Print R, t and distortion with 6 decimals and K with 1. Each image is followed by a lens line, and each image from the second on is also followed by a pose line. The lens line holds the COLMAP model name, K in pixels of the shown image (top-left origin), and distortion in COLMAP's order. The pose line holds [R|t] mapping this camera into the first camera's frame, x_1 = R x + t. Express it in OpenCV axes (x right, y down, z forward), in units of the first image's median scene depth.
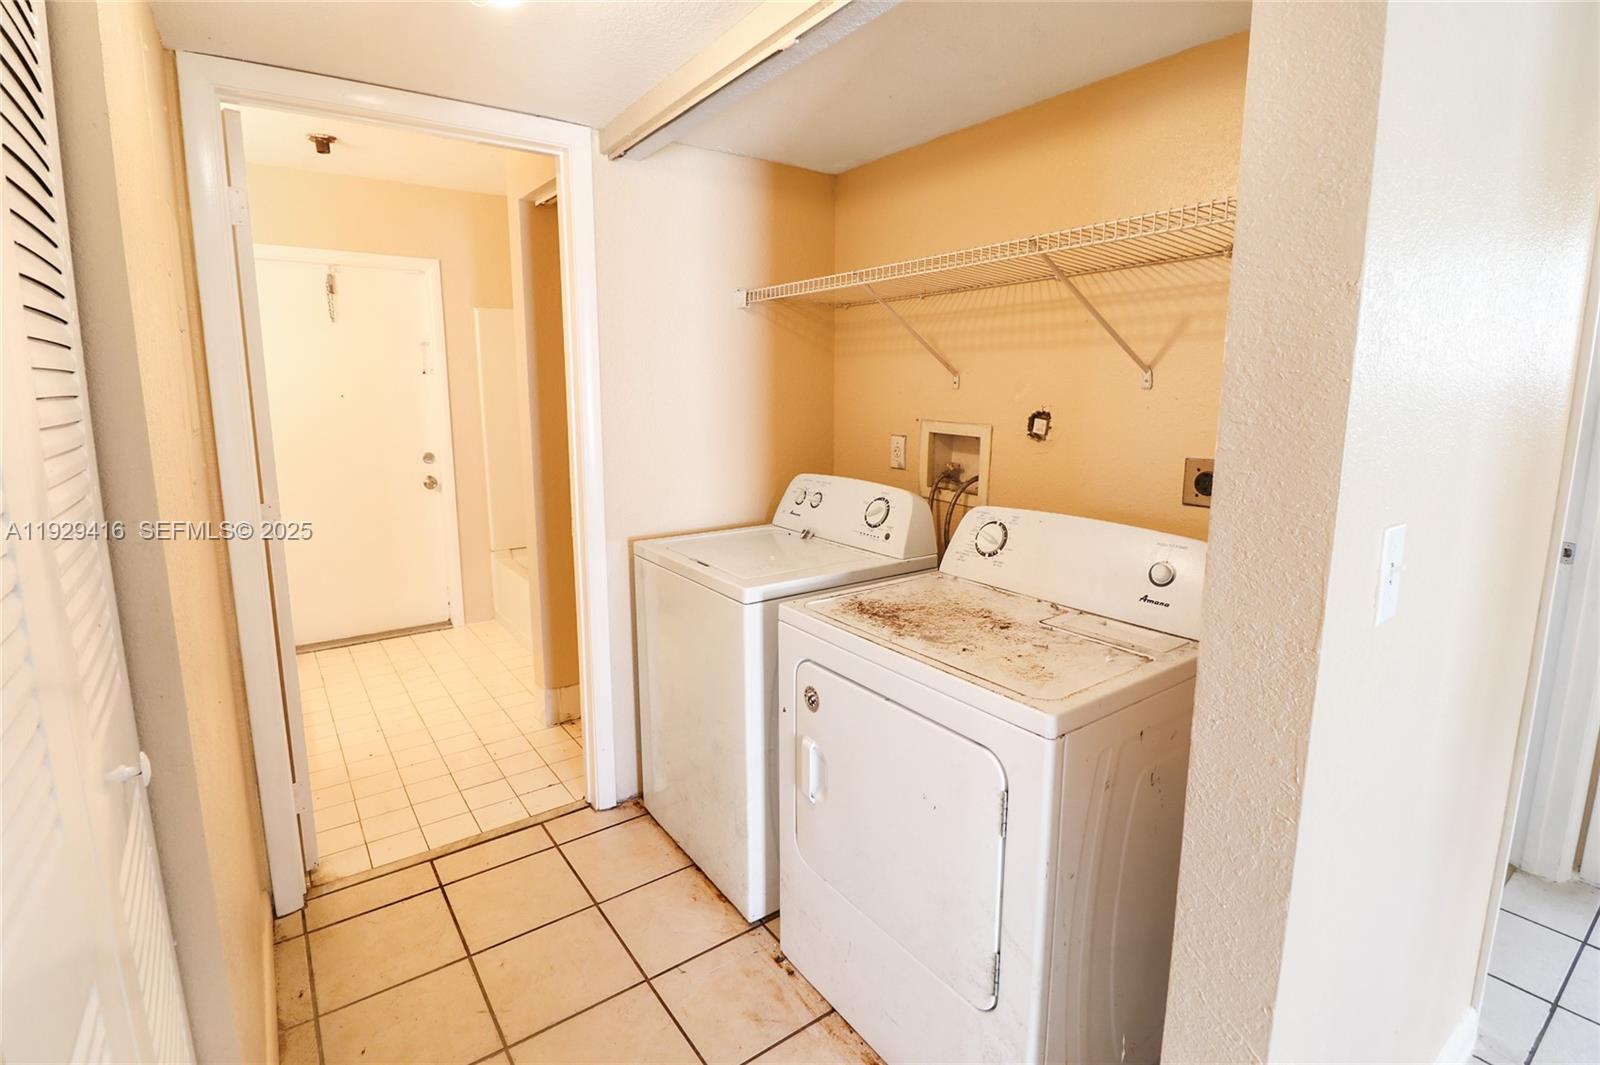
lens RADIAL K [[783.4, 0, 804.4], [0, 783.4, 528.9], [0, 0, 1]] dist [-0.003391, -0.012193]
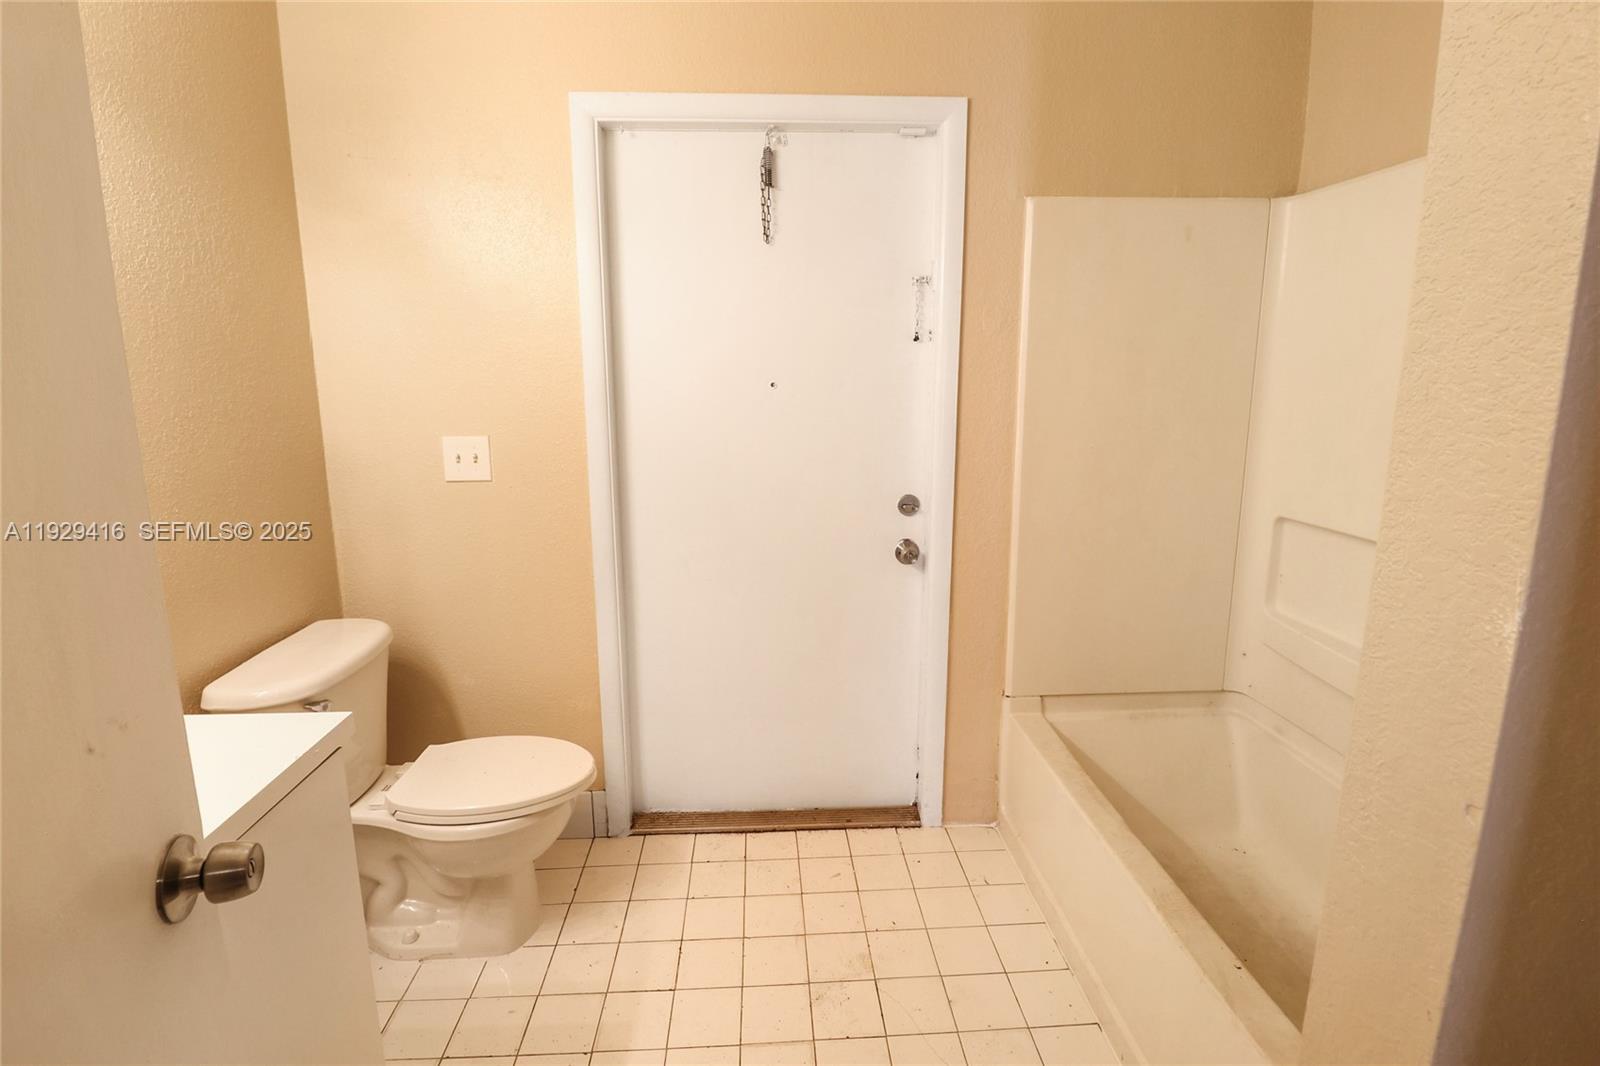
lens RADIAL K [[783.4, 0, 802.3], [0, 783.4, 533.8], [0, 0, 1]] dist [-0.003391, -0.012193]
pose [[0.829004, 0.103337, -0.549612, -0.253476], [-0.091149, 0.994605, 0.049520, -0.090630], [0.551764, 0.009044, 0.833951, 0.532241]]
